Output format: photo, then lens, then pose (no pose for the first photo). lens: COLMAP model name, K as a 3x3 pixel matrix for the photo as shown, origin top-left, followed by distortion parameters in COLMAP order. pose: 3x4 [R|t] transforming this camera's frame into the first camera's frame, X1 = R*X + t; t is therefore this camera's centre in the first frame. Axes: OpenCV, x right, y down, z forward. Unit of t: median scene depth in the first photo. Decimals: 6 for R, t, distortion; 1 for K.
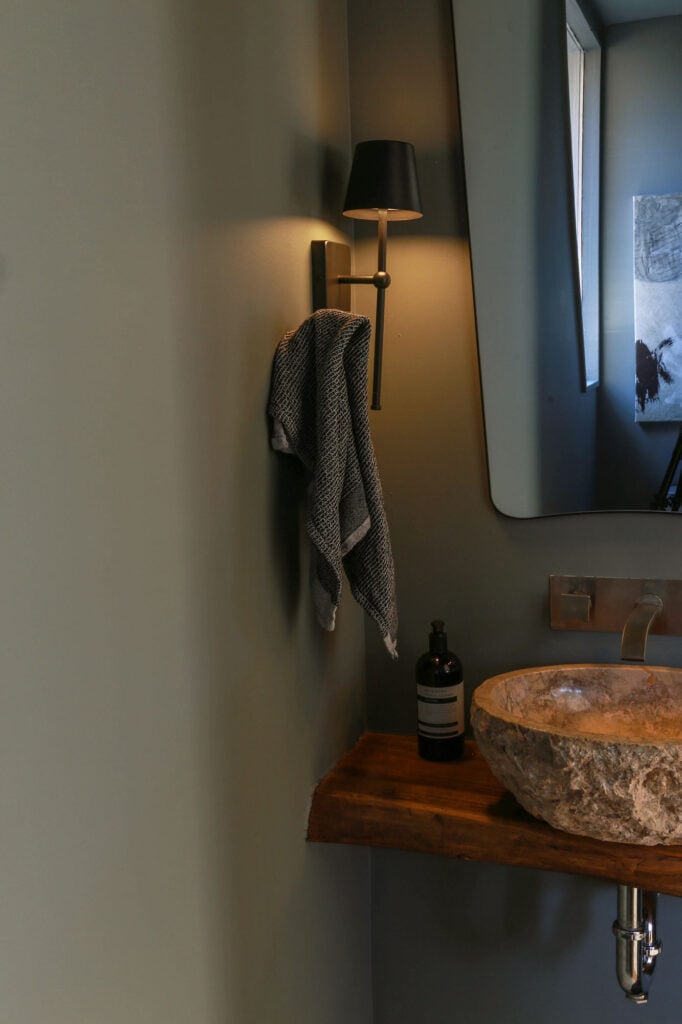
lens RADIAL K [[1214.0, 0, 314.6], [0, 1214.0, 497.9], [0, 0, 1]] dist [-0.021721, 0.000000]
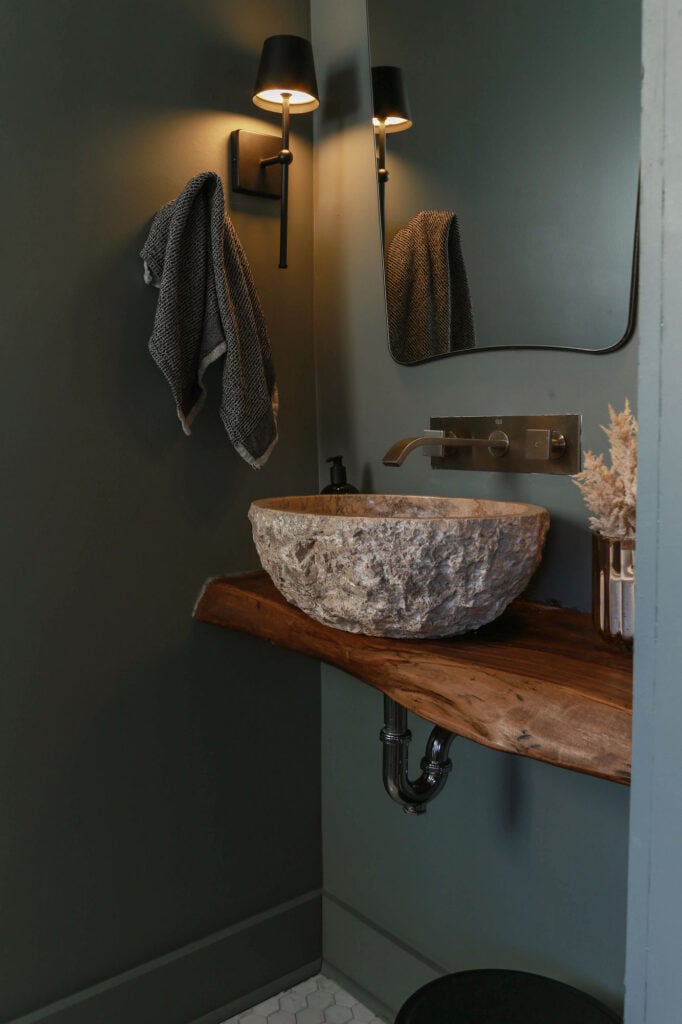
lens RADIAL K [[912.8, 0, 335.2], [0, 912.8, 503.8], [0, 0, 1]] dist [-0.041898, 0.053033]
pose [[0.851563, 0.067915, -0.519835, 0.611192], [-0.087366, 0.996092, -0.012981, 0.176515], [0.516922, 0.056470, 0.854168, 0.303834]]
